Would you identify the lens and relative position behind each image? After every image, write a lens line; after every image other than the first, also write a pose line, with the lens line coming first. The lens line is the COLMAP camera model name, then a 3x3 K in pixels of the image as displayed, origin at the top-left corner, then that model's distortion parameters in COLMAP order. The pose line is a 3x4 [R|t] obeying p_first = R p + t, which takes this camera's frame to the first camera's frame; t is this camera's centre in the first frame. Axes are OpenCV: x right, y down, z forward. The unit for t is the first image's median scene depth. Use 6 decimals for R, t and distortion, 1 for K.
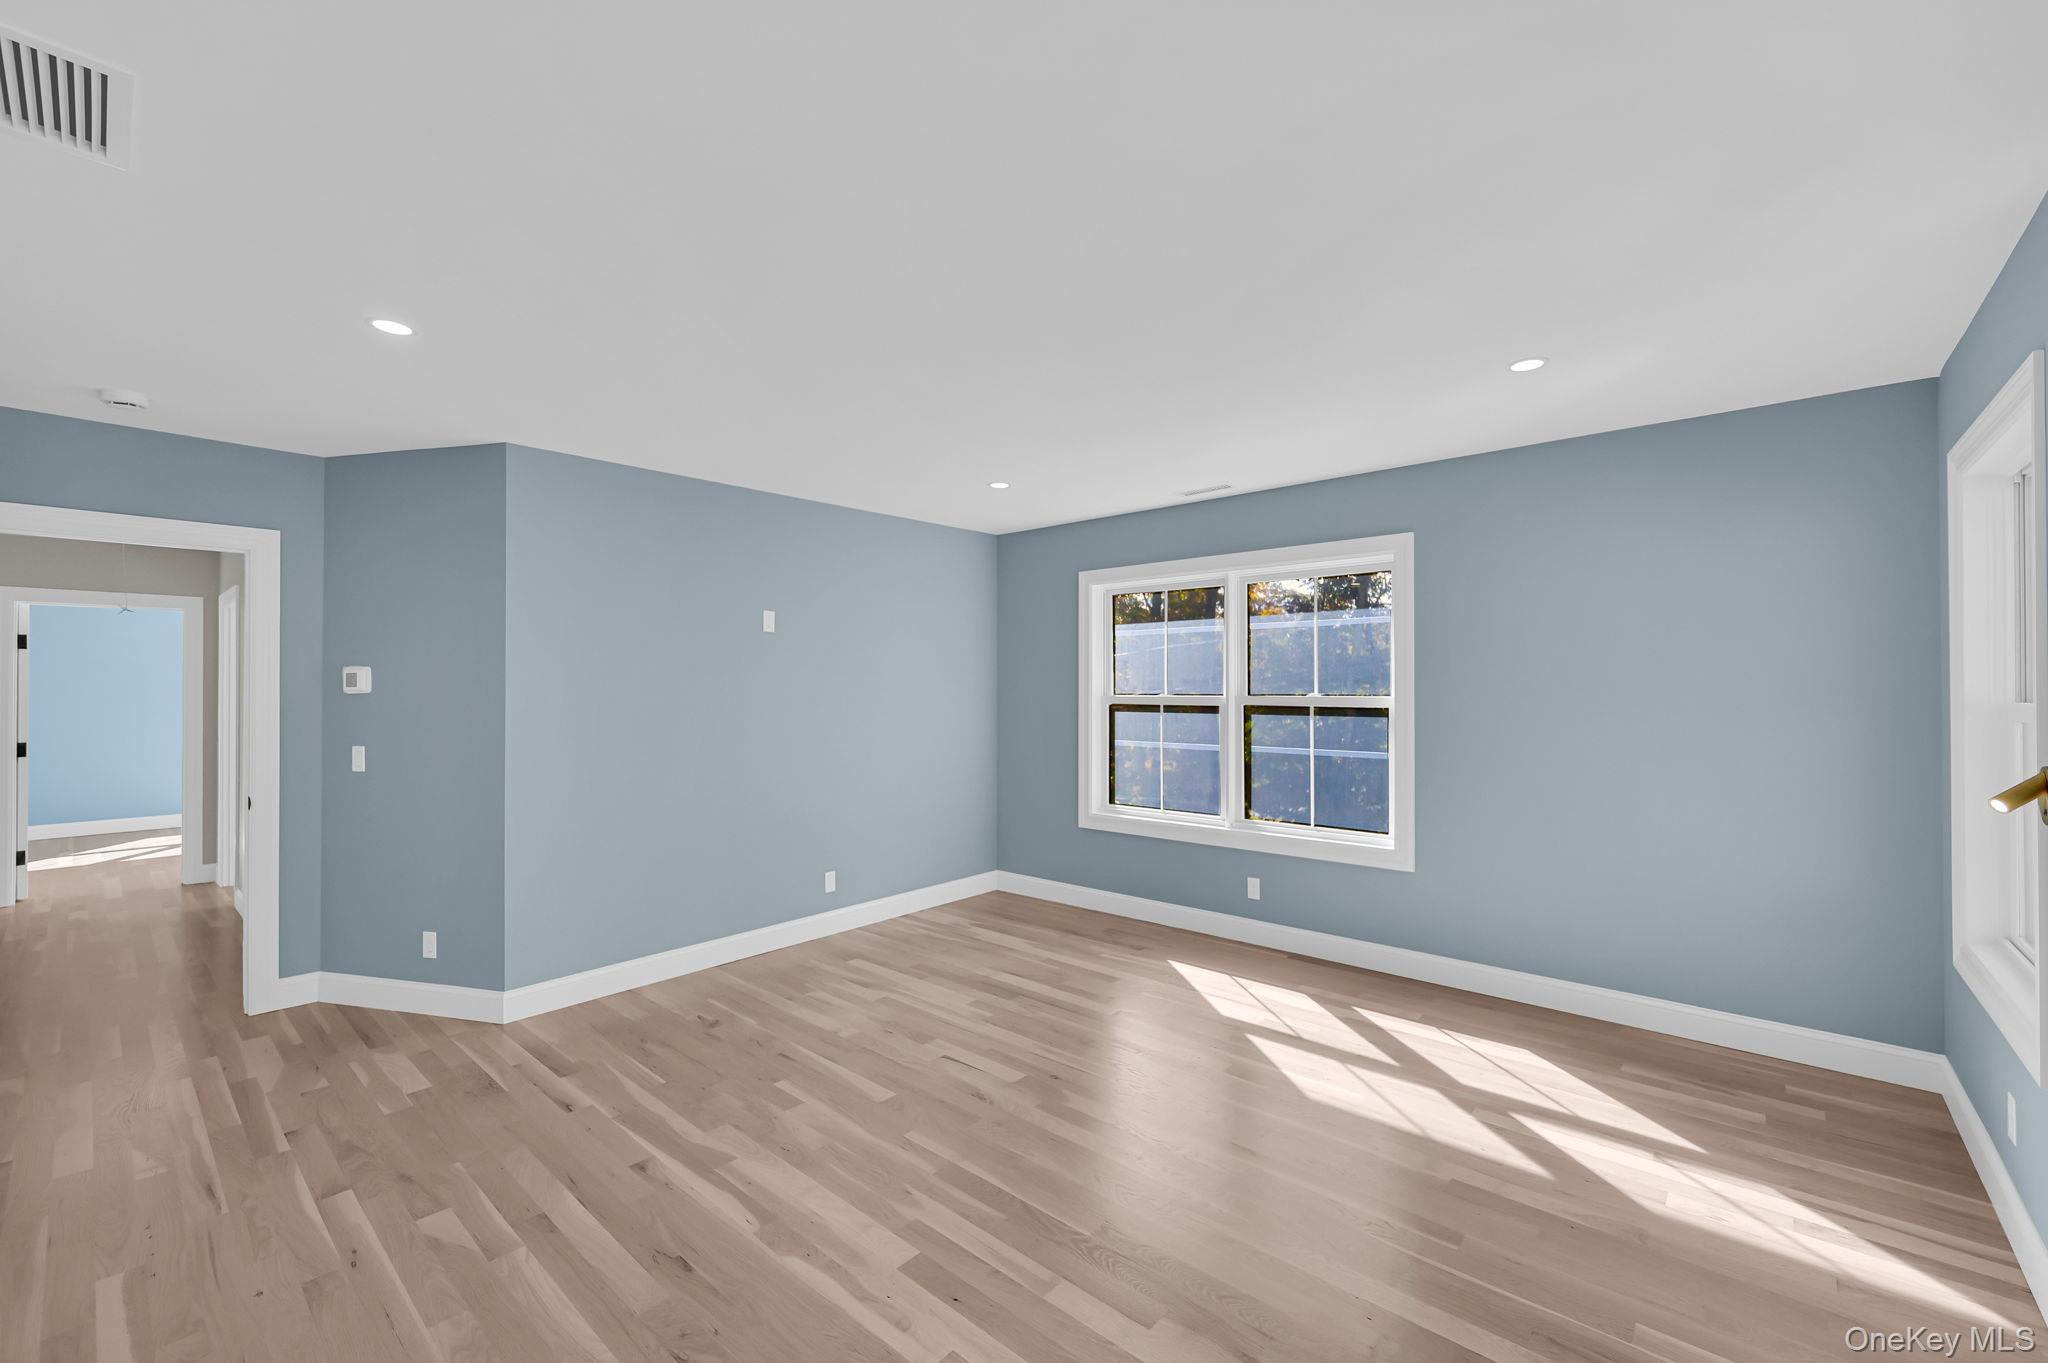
lens RADIAL K [[806.5, 0, 1024.8], [0, 806.5, 687.4], [0, 0, 1]] dist [0.002116, 0.000449]
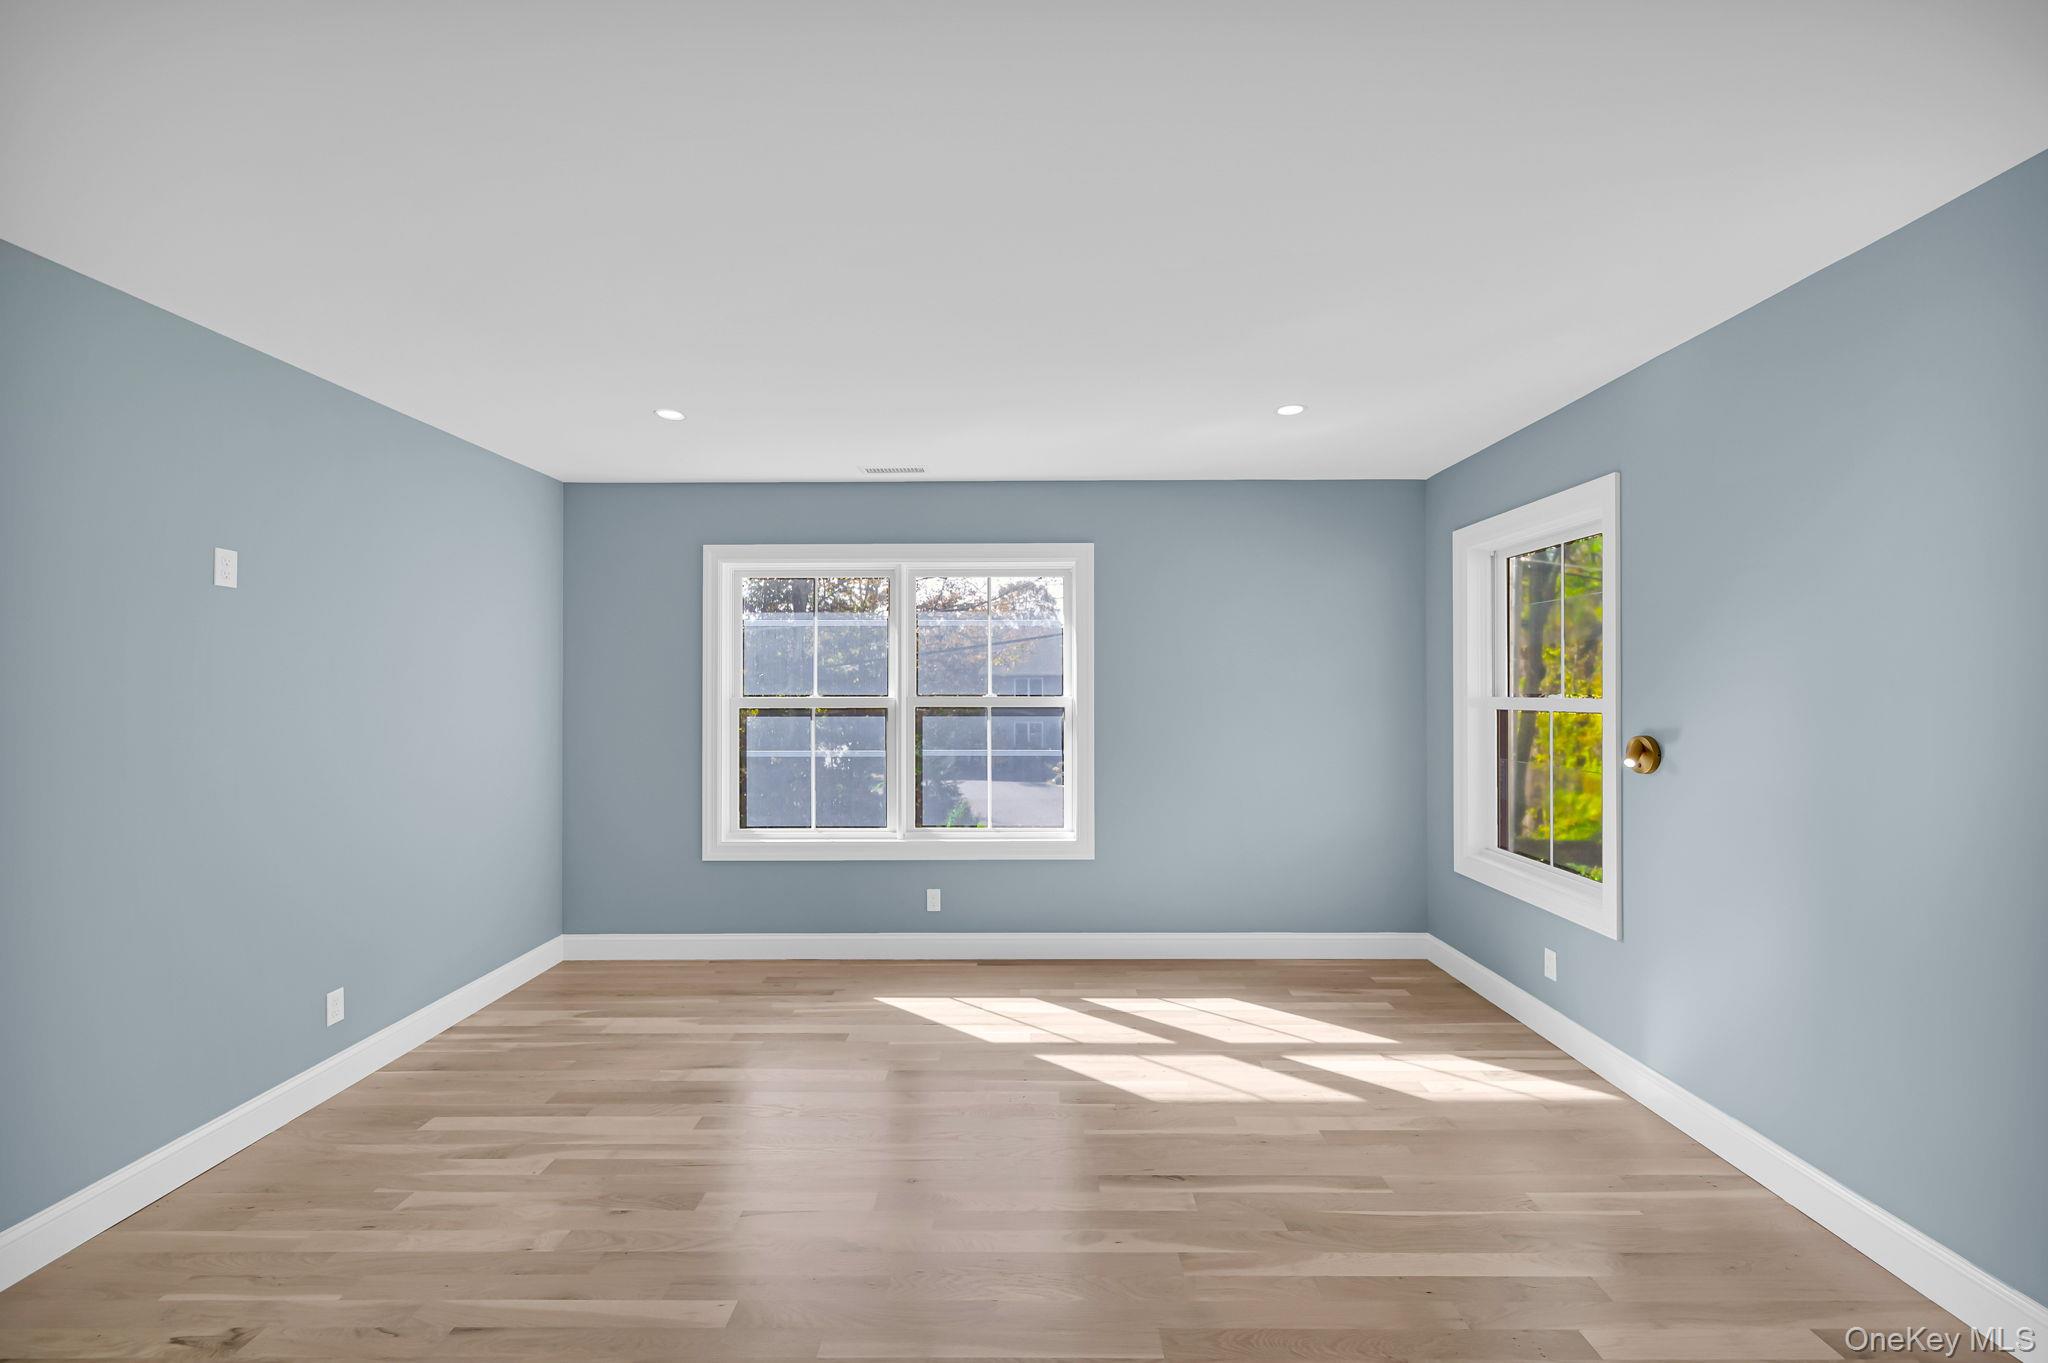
lens RADIAL K [[806.5, 0, 1039.2], [0, 806.5, 694.3], [0, 0, 1]] dist [0.002116, 0.000449]
pose [[0.765537, -0.004484, 0.643377, -0.262413], [0.000616, 0.999980, 0.006237, 0.002104], [-0.643392, -0.004379, 0.765524, 0.224277]]
